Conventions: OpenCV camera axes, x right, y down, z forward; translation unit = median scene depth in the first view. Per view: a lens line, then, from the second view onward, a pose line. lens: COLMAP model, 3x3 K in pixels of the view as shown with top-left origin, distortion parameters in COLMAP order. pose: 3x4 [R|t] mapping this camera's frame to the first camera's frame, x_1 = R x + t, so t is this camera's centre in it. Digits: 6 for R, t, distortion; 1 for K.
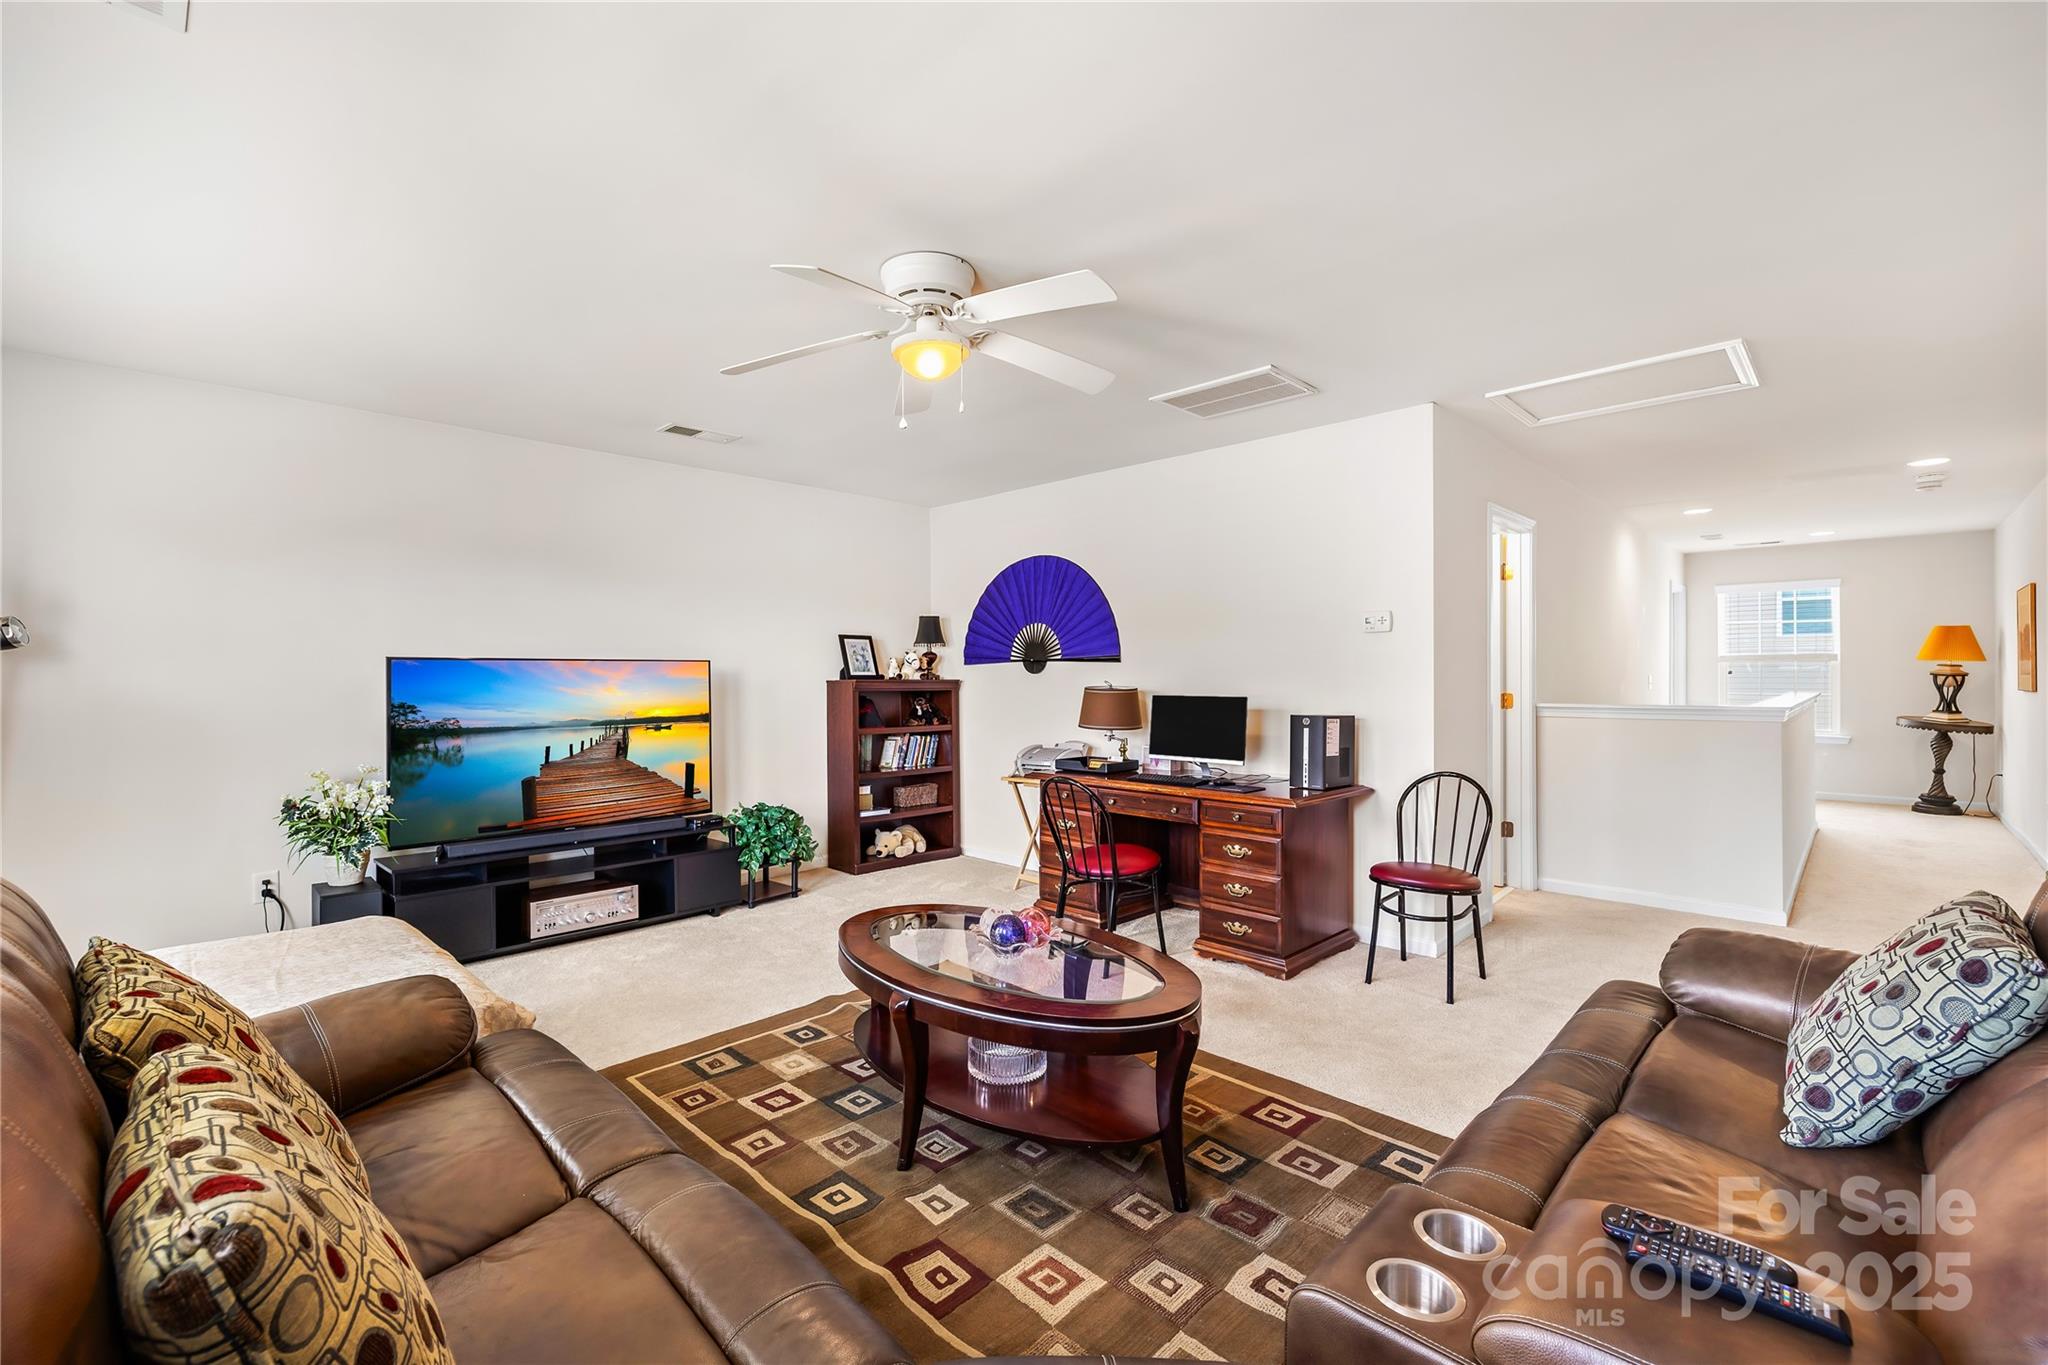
lens RADIAL K [[858.4, 0, 1018.1], [0, 858.4, 678.0], [0, 0, 1]] dist [-0.001214, 0.000195]
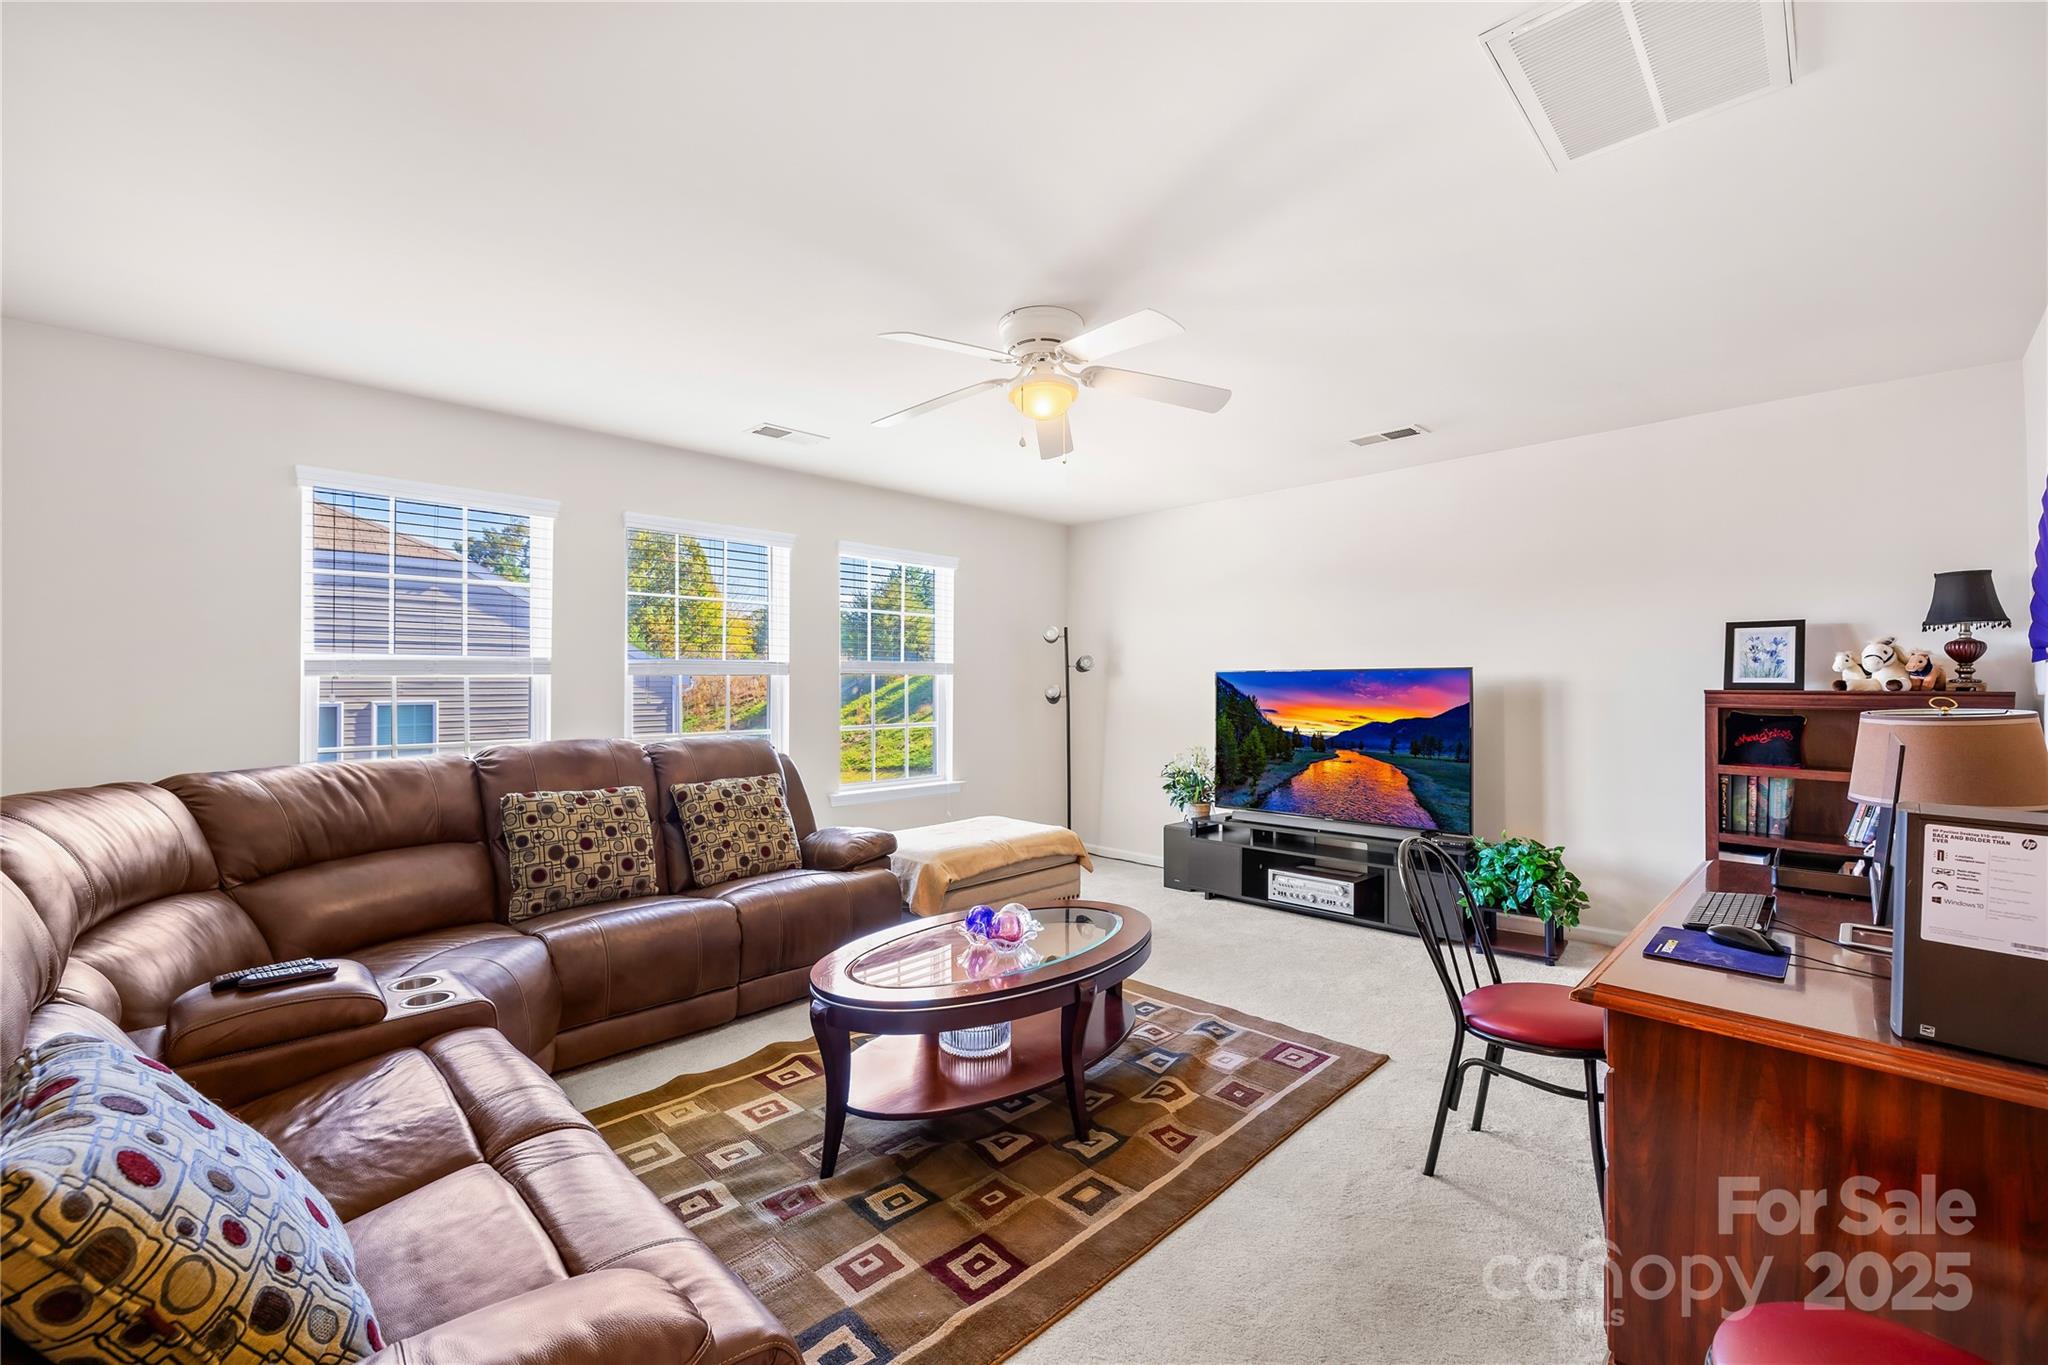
lens RADIAL K [[858.4, 0, 1018.1], [0, 858.4, 678.0], [0, 0, 1]] dist [-0.001214, 0.000195]
pose [[-0.001349, -0.004788, -0.999988, 0.689512], [0.001908, 0.999987, -0.004791, -0.007099], [0.999997, -0.001914, -0.001340, 0.666502]]
